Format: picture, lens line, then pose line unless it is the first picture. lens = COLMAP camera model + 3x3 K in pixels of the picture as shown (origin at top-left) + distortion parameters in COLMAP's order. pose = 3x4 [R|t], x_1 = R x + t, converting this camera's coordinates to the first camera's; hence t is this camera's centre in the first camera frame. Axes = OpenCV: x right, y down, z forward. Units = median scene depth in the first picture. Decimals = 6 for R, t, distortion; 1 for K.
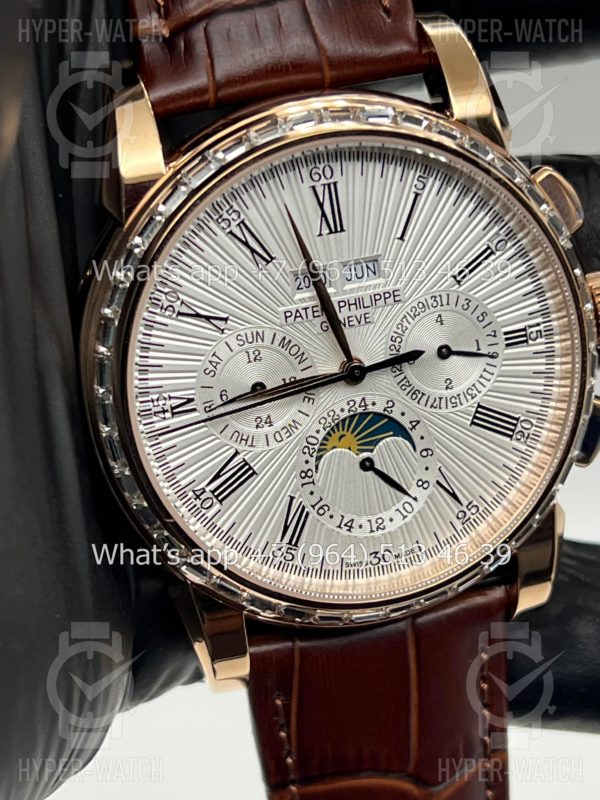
lens RADIAL K [[1975.6, 0, 298.8], [0, 1975.6, 415.6], [0, 0, 1]] dist [0.282942, -0.583995]
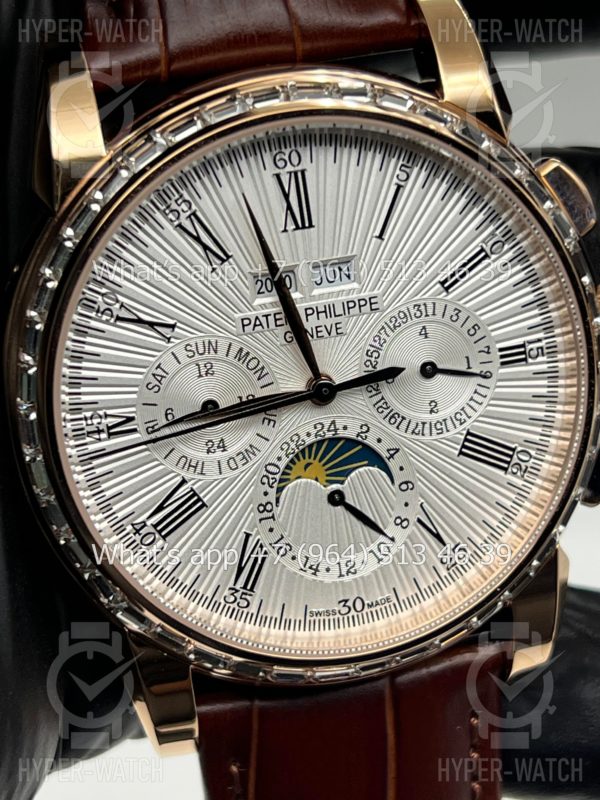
lens RADIAL K [[1975.6, 0, 298.8], [0, 1975.6, 415.6], [0, 0, 1]] dist [0.282942, -0.583995]
pose [[0.999135, 0.020594, -0.036137, 0.048912], [-0.021163, 0.999657, -0.015446, 0.002409], [0.035807, 0.016197, 0.999227, 0.136919]]
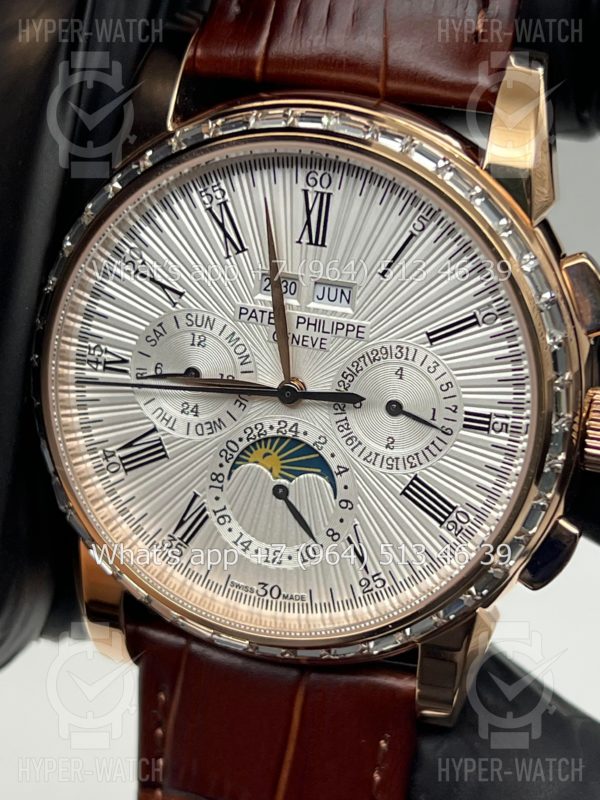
lens RADIAL K [[1975.6, 0, 298.8], [0, 1975.6, 415.6], [0, 0, 1]] dist [0.282942, -0.583995]
pose [[0.840643, 0.345966, -0.416686, 0.422399], [-0.337613, 0.936345, 0.096313, -0.102960], [0.423483, 0.059714, 0.903934, 0.156120]]
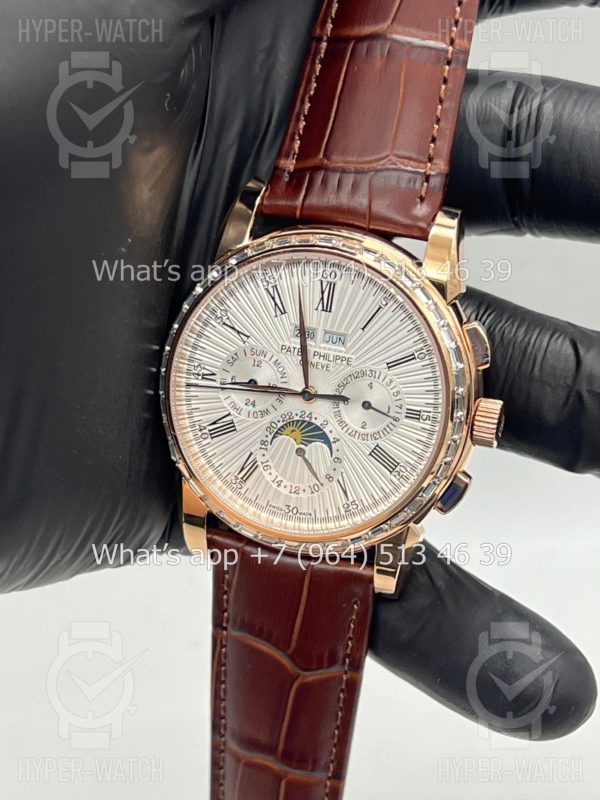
lens RADIAL K [[1975.6, 0, 298.8], [0, 1975.6, 415.6], [0, 0, 1]] dist [0.282942, -0.583995]
pose [[0.816631, 0.353936, -0.455898, 0.770974], [-0.375612, 0.925644, 0.045805, -0.077914], [0.438211, 0.133835, 0.888853, -0.455935]]
